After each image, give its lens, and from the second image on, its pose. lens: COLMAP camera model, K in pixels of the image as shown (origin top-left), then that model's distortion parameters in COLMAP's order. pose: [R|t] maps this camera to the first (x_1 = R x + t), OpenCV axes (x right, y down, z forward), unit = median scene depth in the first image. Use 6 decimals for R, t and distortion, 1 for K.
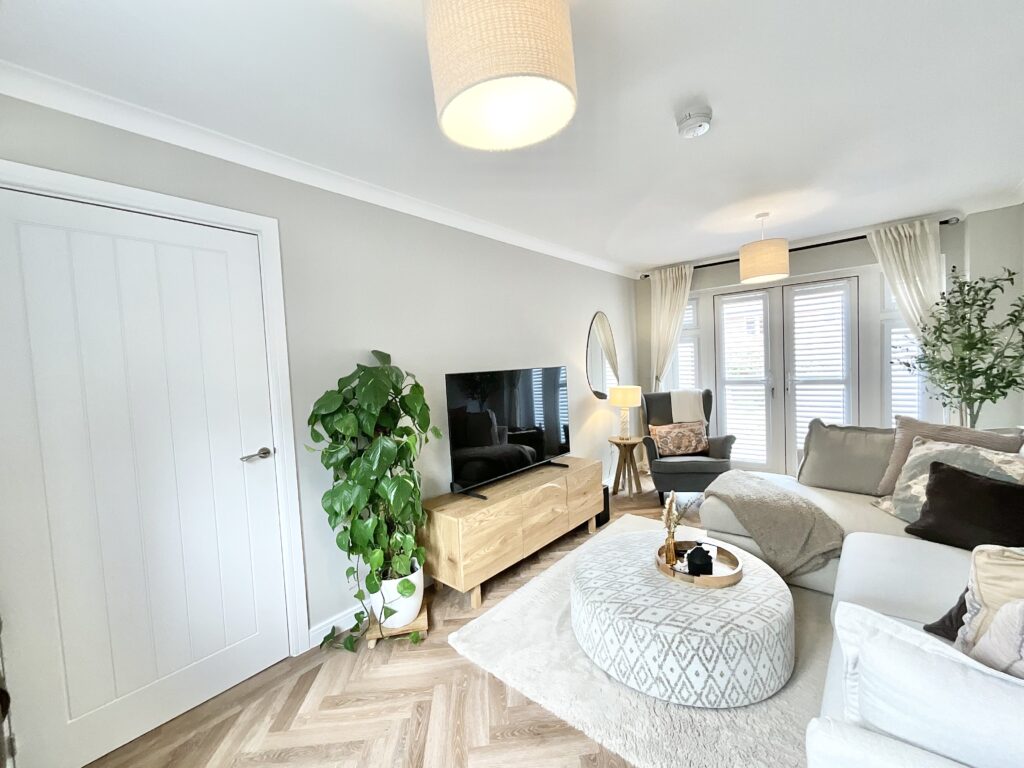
lens RADIAL K [[417.5, 0, 507.1], [0, 417.5, 384.4], [0, 0, 1]] dist [-0.001035, 0.000345]
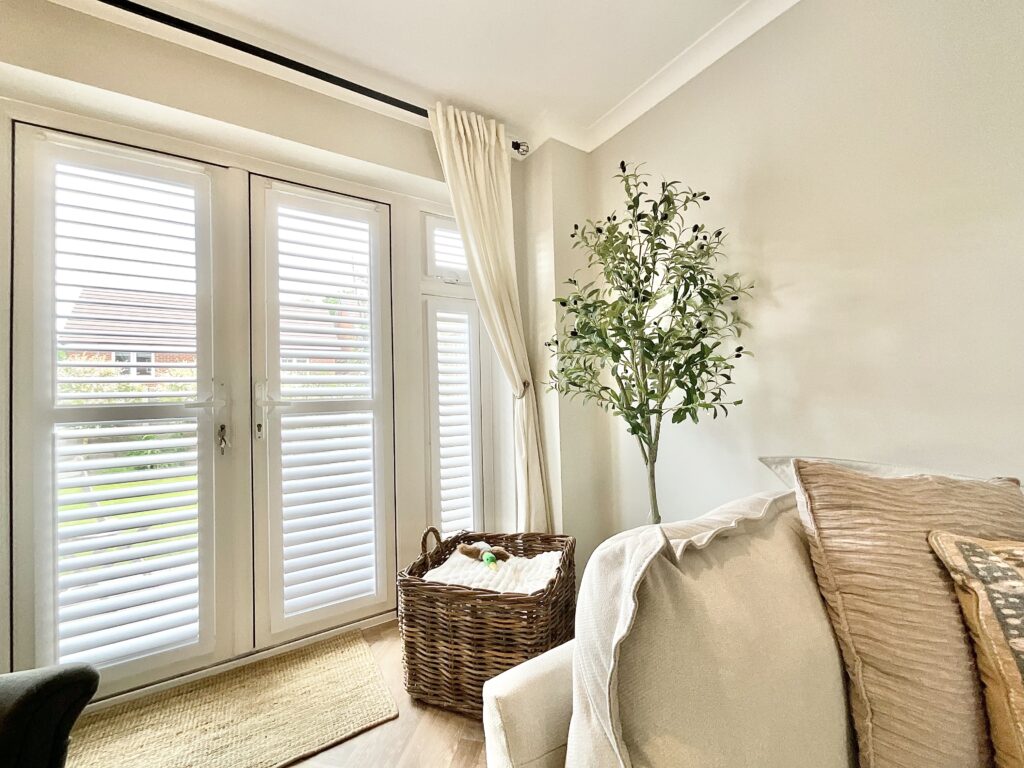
lens RADIAL K [[417.5, 0, 516.6], [0, 417.5, 390.8], [0, 0, 1]] dist [-0.001035, 0.000345]
pose [[0.257633, 0.050170, 0.964939, 0.604574], [0.056063, 0.996193, -0.066764, 0.030405], [-0.964615, 0.071298, 0.253840, 1.141603]]
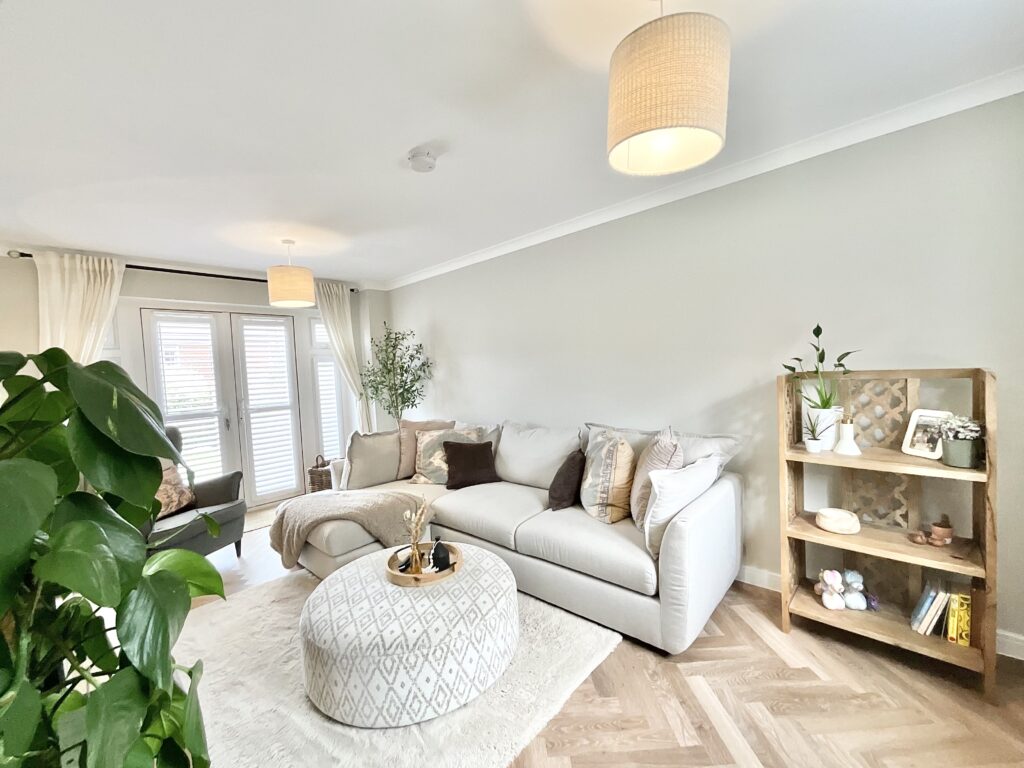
lens RADIAL K [[417.5, 0, 513.0], [0, 417.5, 385.1], [0, 0, 1]] dist [-0.001035, 0.000345]
pose [[0.029271, 0.008535, 0.999535, -0.491943], [0.098707, 0.995051, -0.011387, 0.011761], [-0.994686, 0.098994, 0.028283, 0.579869]]
